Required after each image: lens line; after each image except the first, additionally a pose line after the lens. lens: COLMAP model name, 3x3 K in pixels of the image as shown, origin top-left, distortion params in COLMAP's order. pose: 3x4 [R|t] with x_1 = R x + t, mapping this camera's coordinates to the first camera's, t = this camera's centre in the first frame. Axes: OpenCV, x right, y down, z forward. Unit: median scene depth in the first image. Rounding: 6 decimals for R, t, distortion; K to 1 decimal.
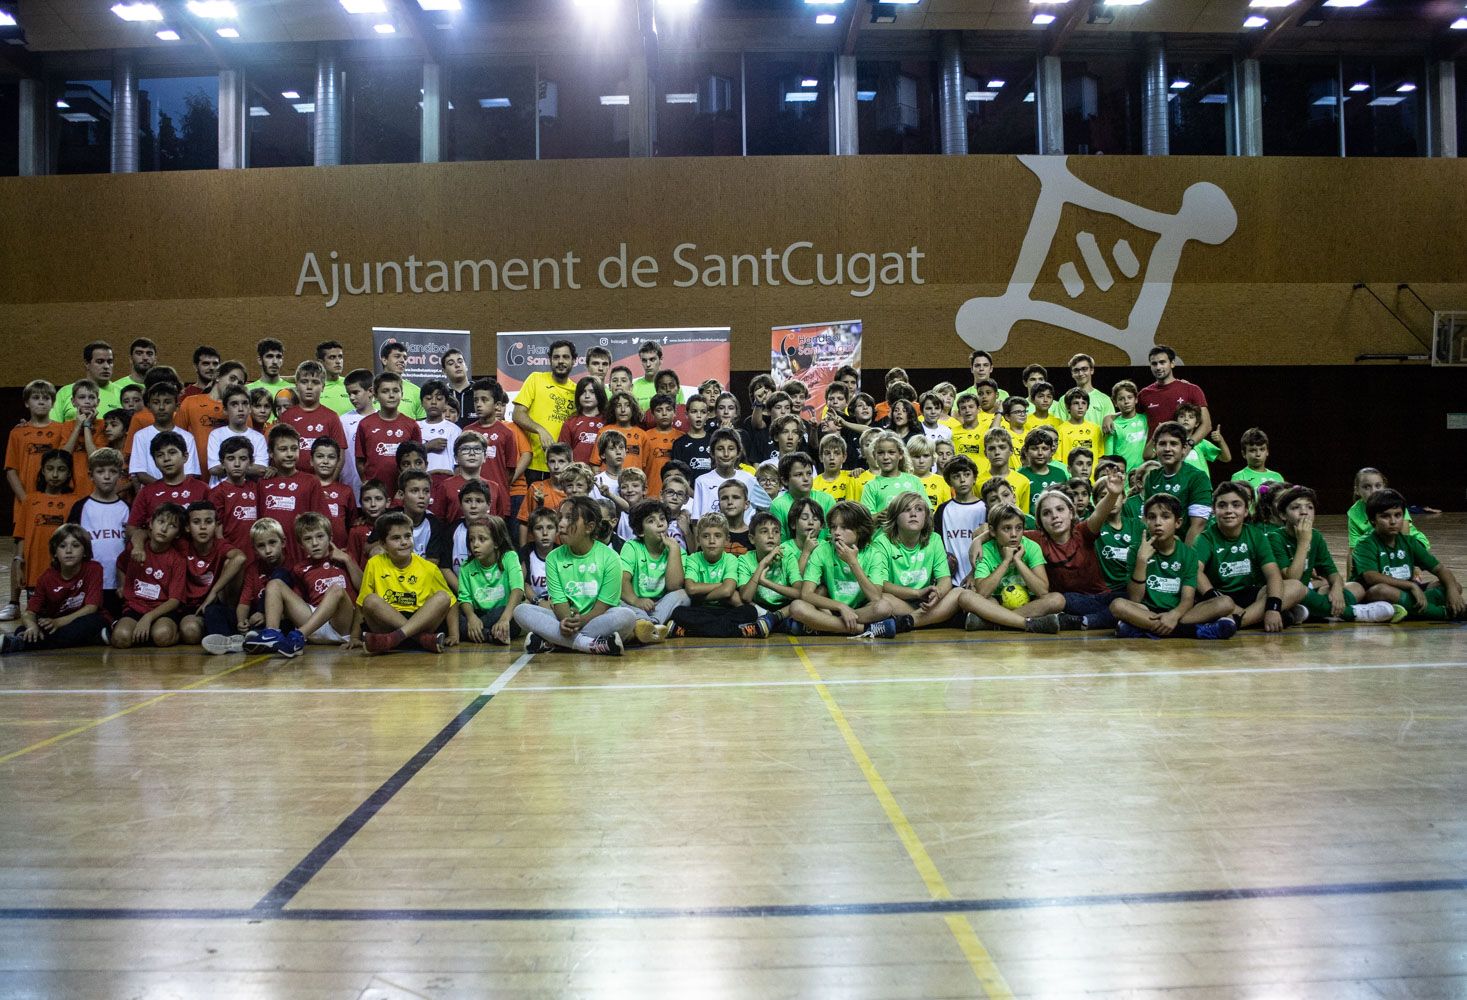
lens RADIAL K [[1362.4, 0, 743.1], [0, 1362.4, 513.6], [0, 0, 1]] dist [-0.107348, 0.000000]
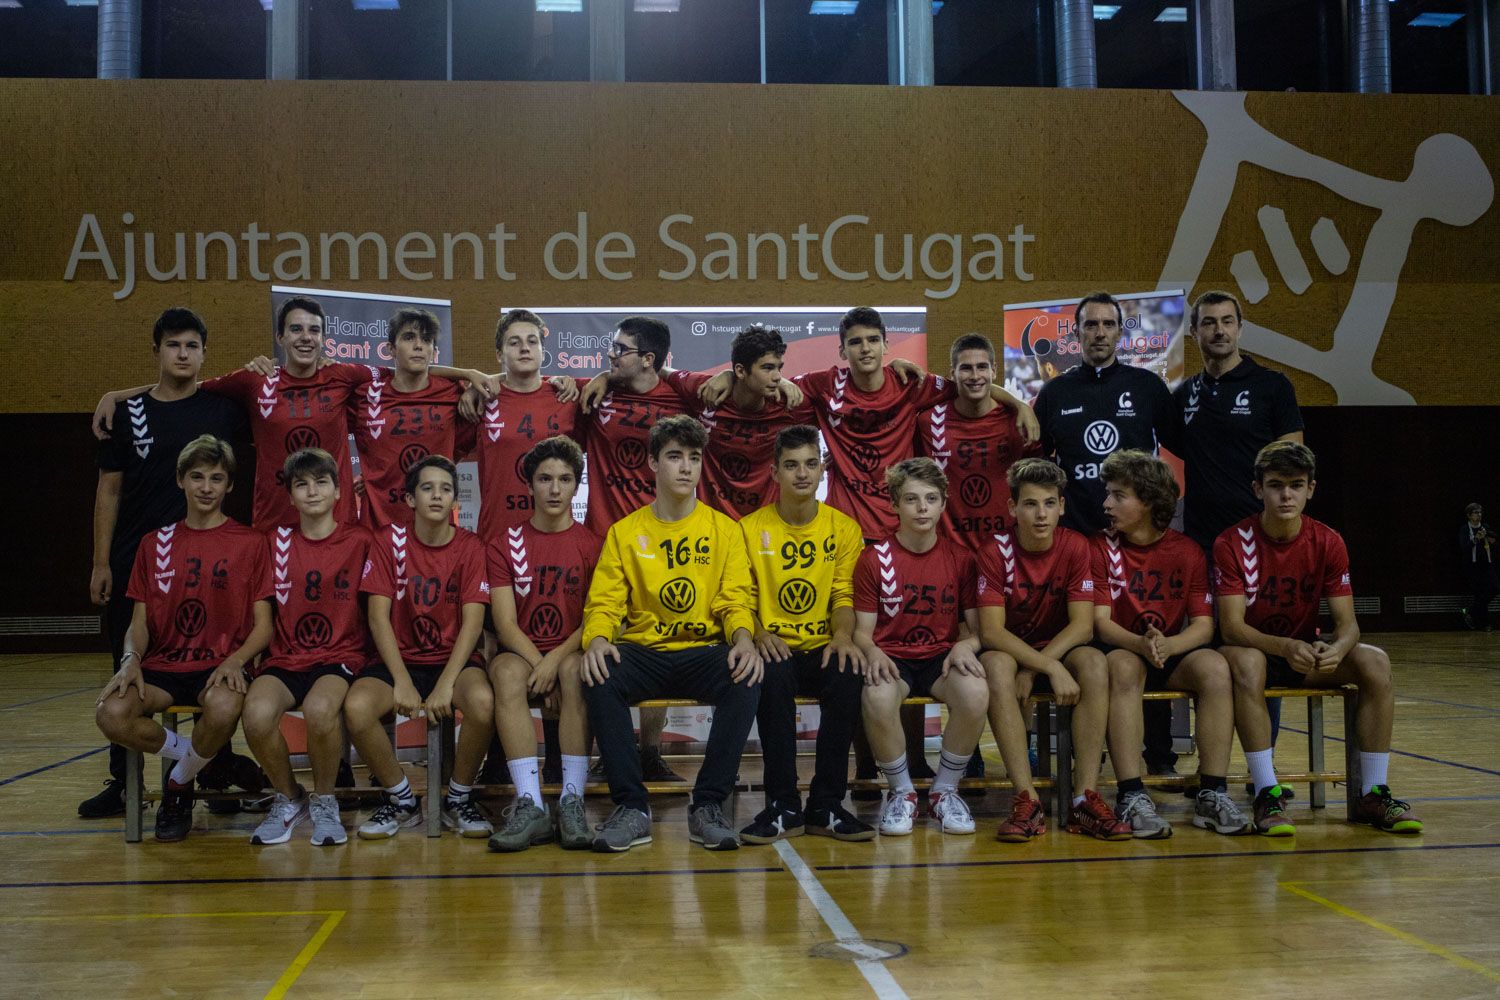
lens RADIAL K [[1748.6, 0, 734.8], [0, 1748.6, 503.7], [0, 0, 1]] dist [-0.033731, 0.000000]
pose [[0.997524, 0.006100, 0.070059, -0.073047], [-0.001741, 0.998067, -0.062121, -0.006397], [-0.070303, 0.061845, 0.995607, 0.162601]]
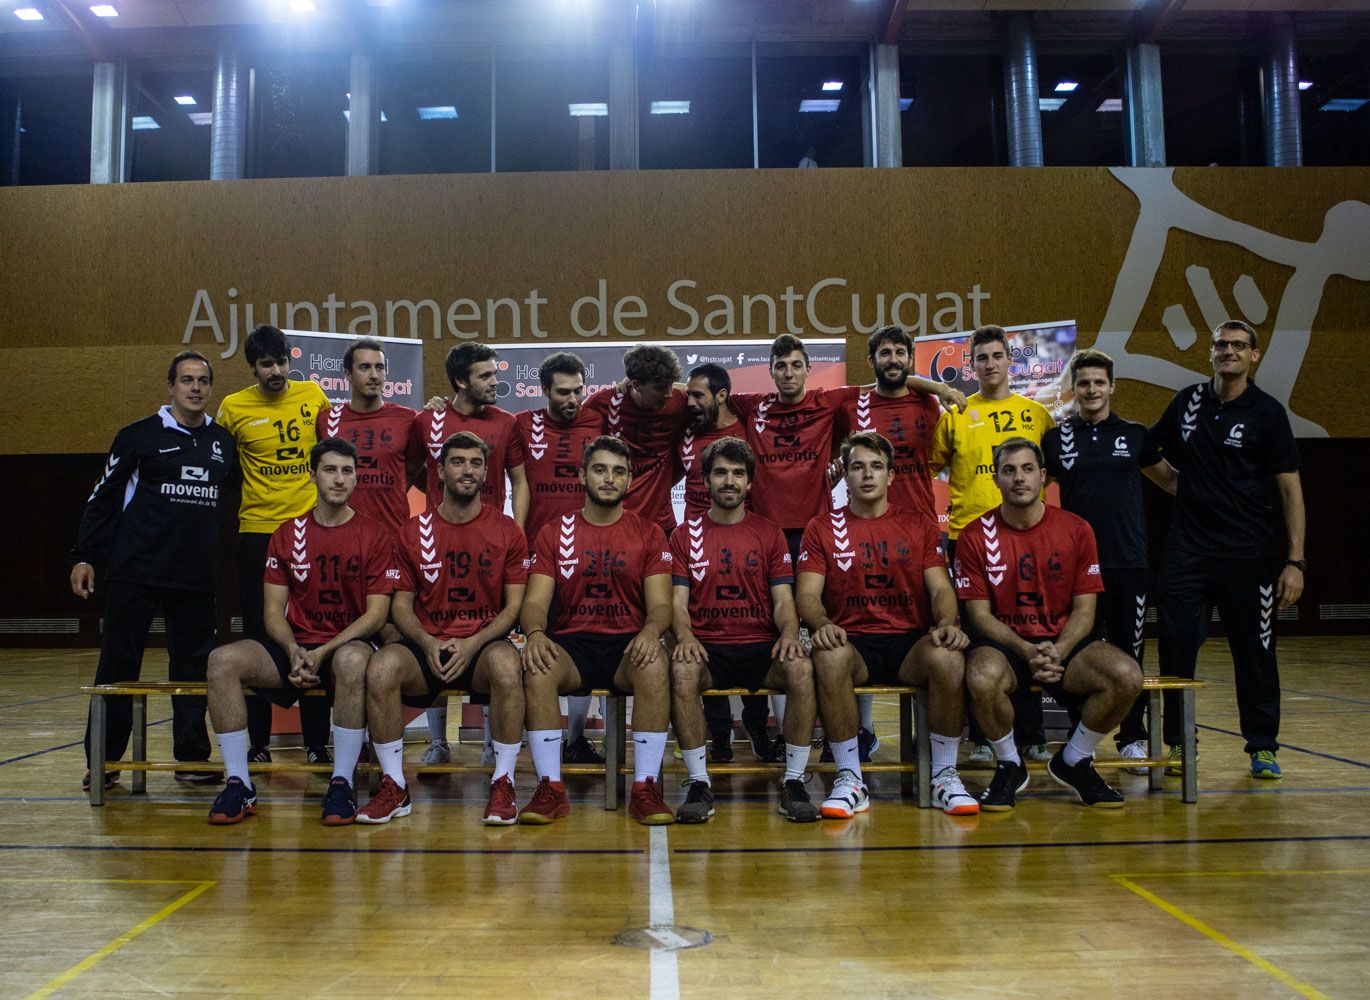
lens RADIAL K [[1433.5, 0, 621.2], [0, 1433.5, 501.2], [0, 0, 1]] dist [-0.083422, 0.000000]
pose [[0.999275, 0.003990, -0.037854, -0.046063], [-0.007090, 0.996597, -0.082124, -0.005022], [0.037398, 0.082333, 0.995903, 0.191319]]
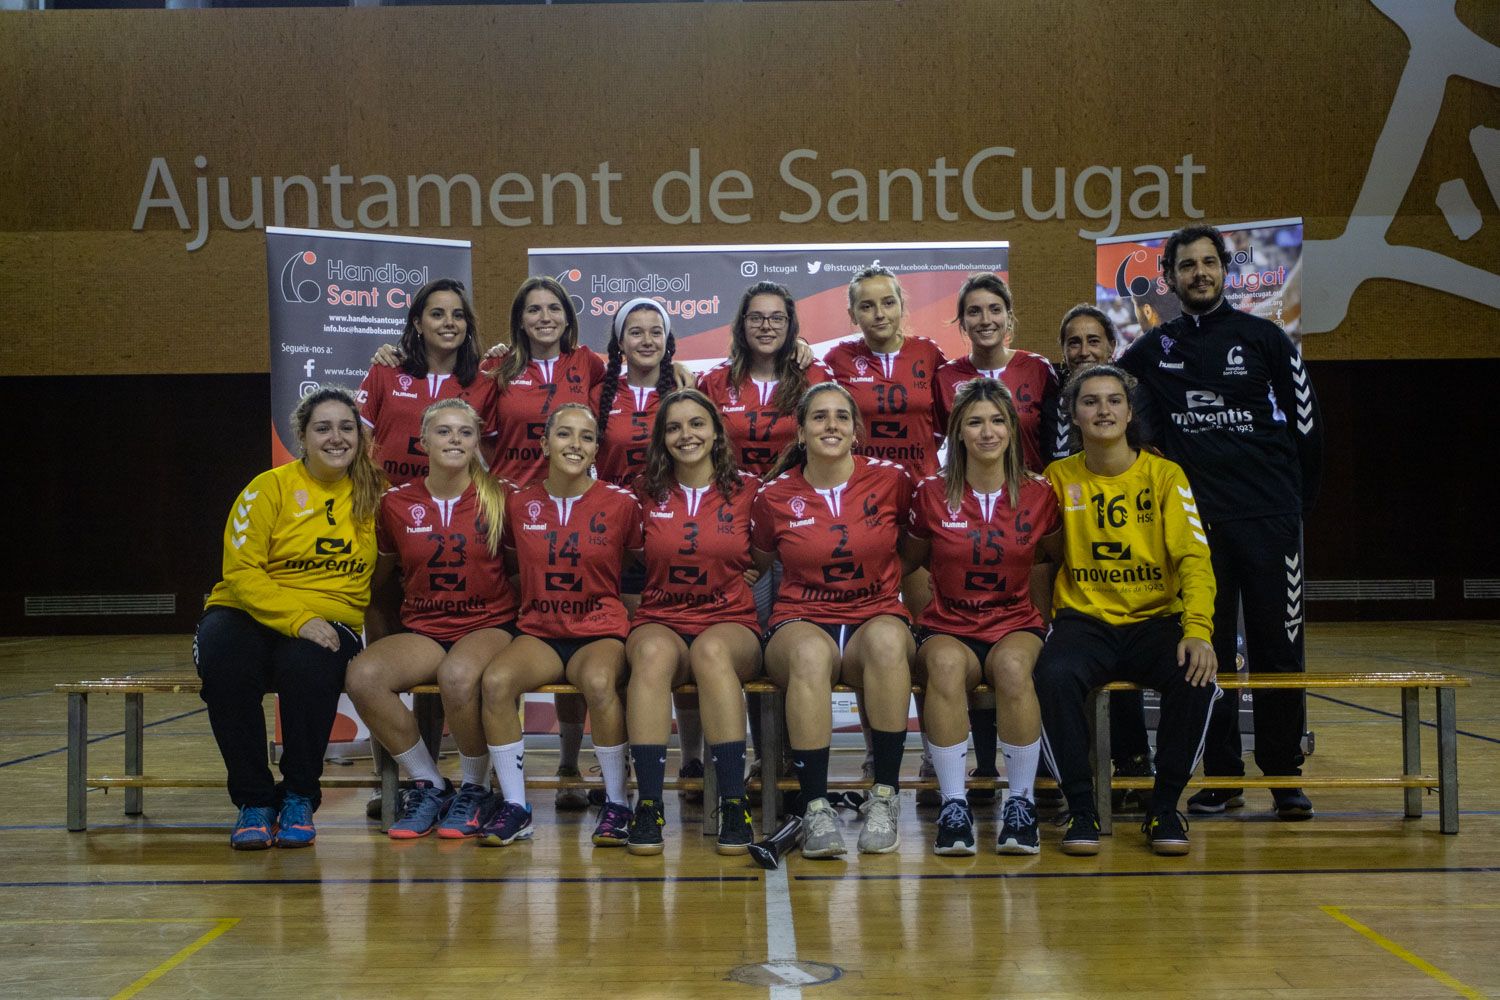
lens RADIAL K [[1916.5, 0, 756.7], [0, 1916.5, 511.5], [0, 0, 1]] dist [0.019059, 0.000000]
pose [[0.999860, 0.004456, -0.016141, -0.047042], [-0.005142, 0.999073, -0.042745, -0.005529], [0.015935, 0.042822, 0.998956, 0.170689]]
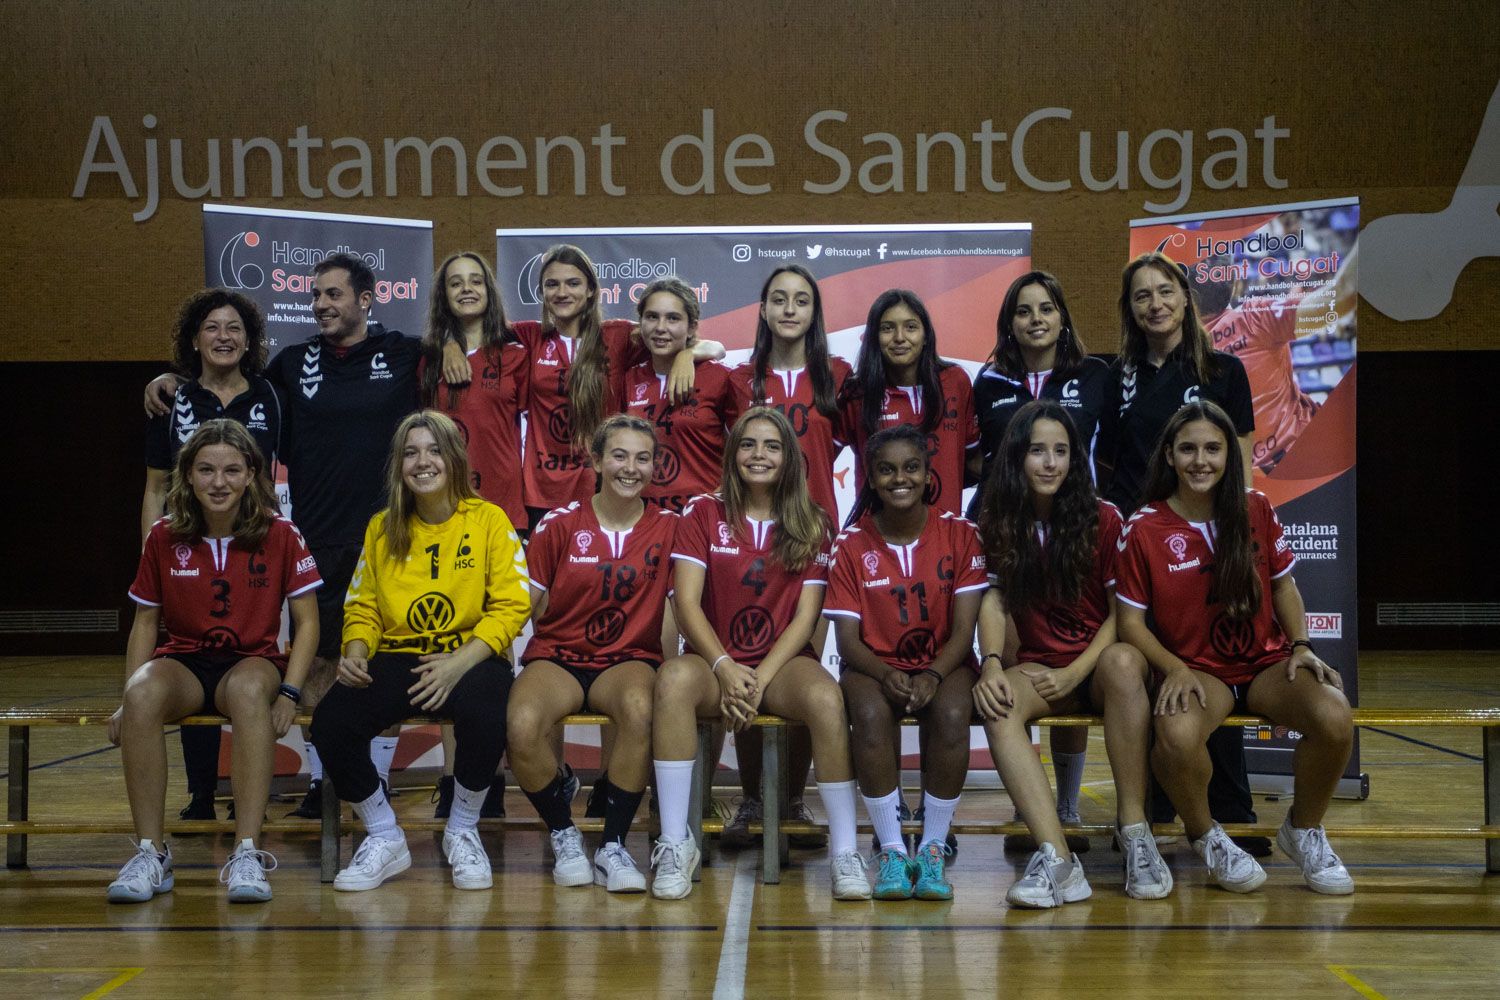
lens RADIAL K [[2192.9, 0, 758.0], [0, 2192.9, 505.2], [0, 0, 1]] dist [0.080701, 0.000000]
pose [[0.999363, 0.009852, -0.034300, -0.038496], [-0.011500, 0.998772, -0.048189, -0.006084], [0.033783, 0.048553, 0.998249, 0.160242]]
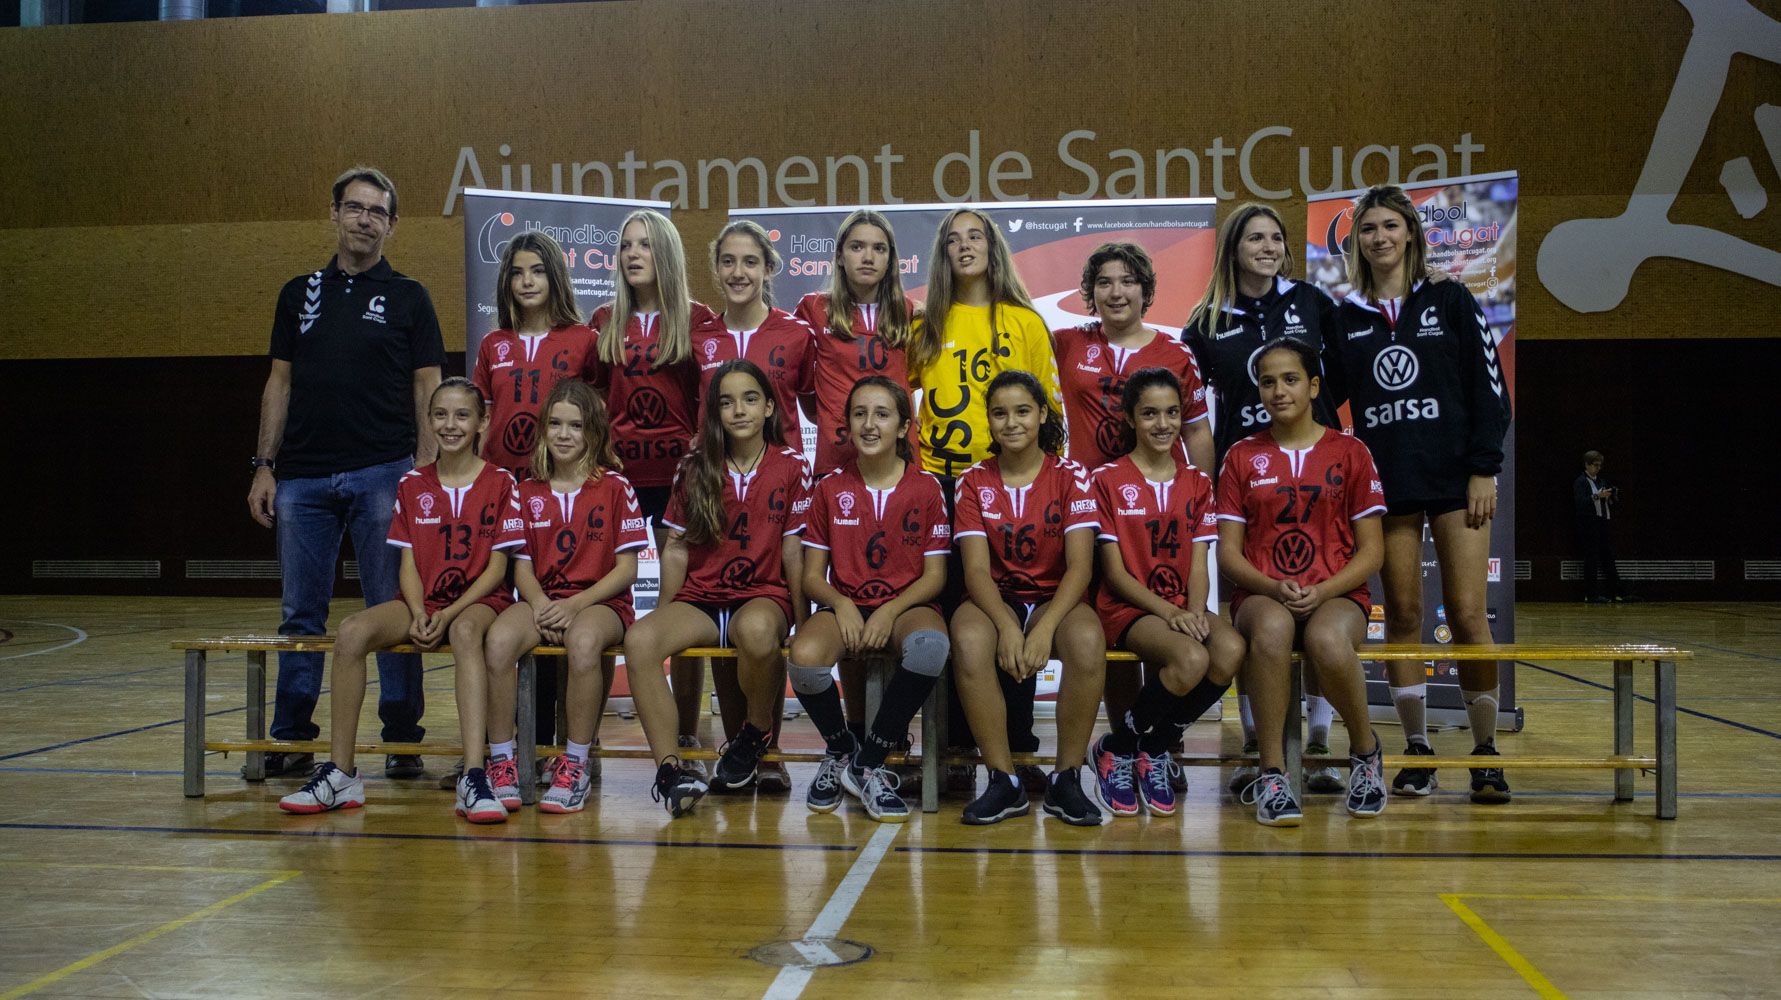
lens RADIAL K [[1829.6, 0, 900.5], [0, 1829.6, 504.3], [0, 0, 1]] dist [-0.061090, 0.000000]
pose [[0.992855, 0.013565, -0.118555, -0.022428], [-0.017946, 0.999192, -0.035968, -0.003142], [0.117971, 0.037839, 0.992296, 0.195002]]
